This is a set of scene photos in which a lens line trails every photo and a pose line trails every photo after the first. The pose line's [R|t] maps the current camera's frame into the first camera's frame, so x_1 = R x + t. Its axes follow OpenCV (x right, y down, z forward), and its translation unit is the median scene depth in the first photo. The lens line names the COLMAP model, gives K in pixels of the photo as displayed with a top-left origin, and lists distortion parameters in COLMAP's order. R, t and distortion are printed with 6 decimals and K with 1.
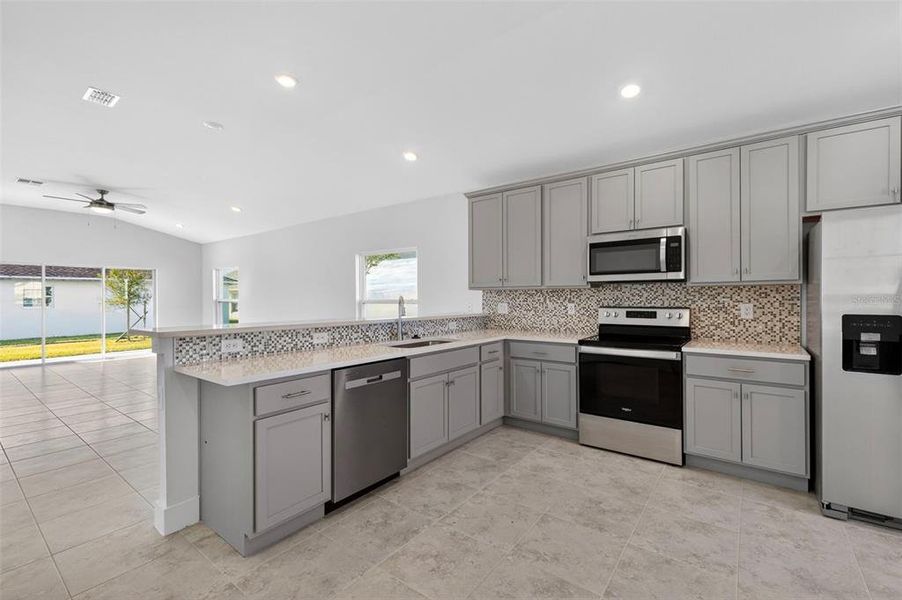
lens RADIAL K [[391.5, 0, 471.5], [0, 391.5, 297.4], [0, 0, 1]] dist [0.015473, -0.000310]
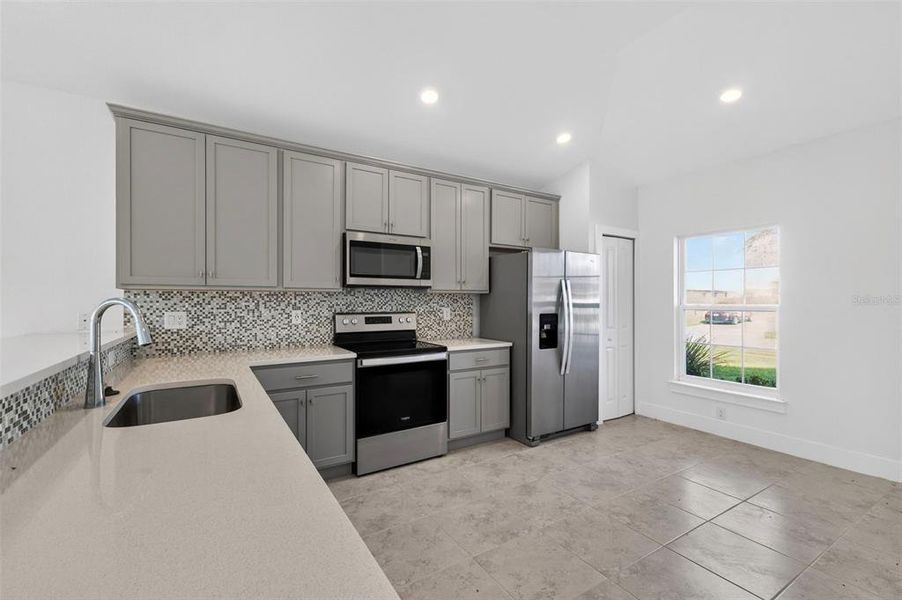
lens RADIAL K [[391.5, 0, 439.8], [0, 391.5, 301.0], [0, 0, 1]] dist [0.015473, -0.000310]
pose [[0.385458, 0.003040, 0.922720, -0.432818], [-0.004028, 0.999991, -0.001613, -0.003669], [-0.922717, -0.003095, 0.385467, 0.506639]]
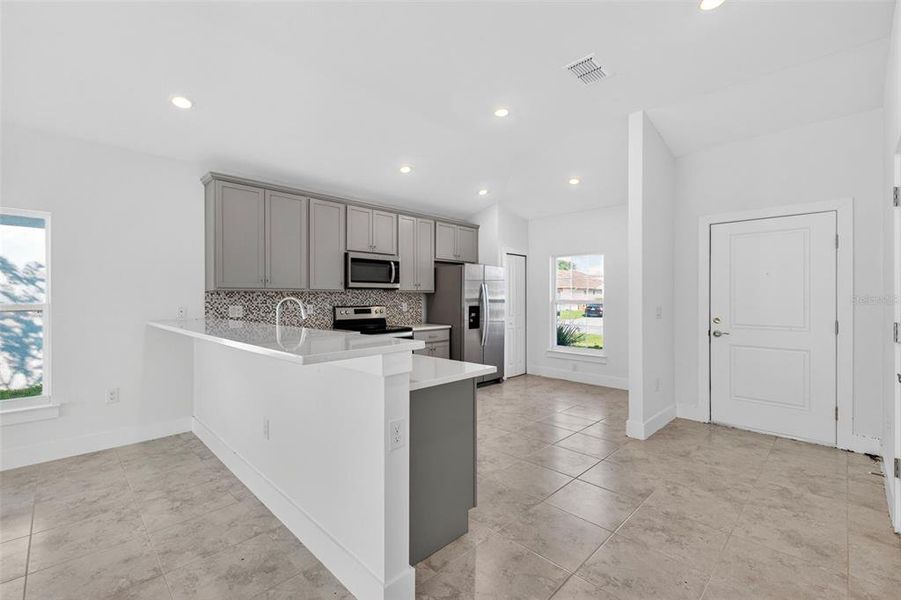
lens RADIAL K [[391.1, 0, 441.5], [0, 391.1, 300.1], [0, 0, 1]] dist [0.015473, -0.000310]
pose [[0.161098, -0.003505, 0.986932, -0.965369], [-0.001798, 0.999991, 0.003845, -0.003097], [-0.986937, -0.002394, 0.161090, 0.515924]]
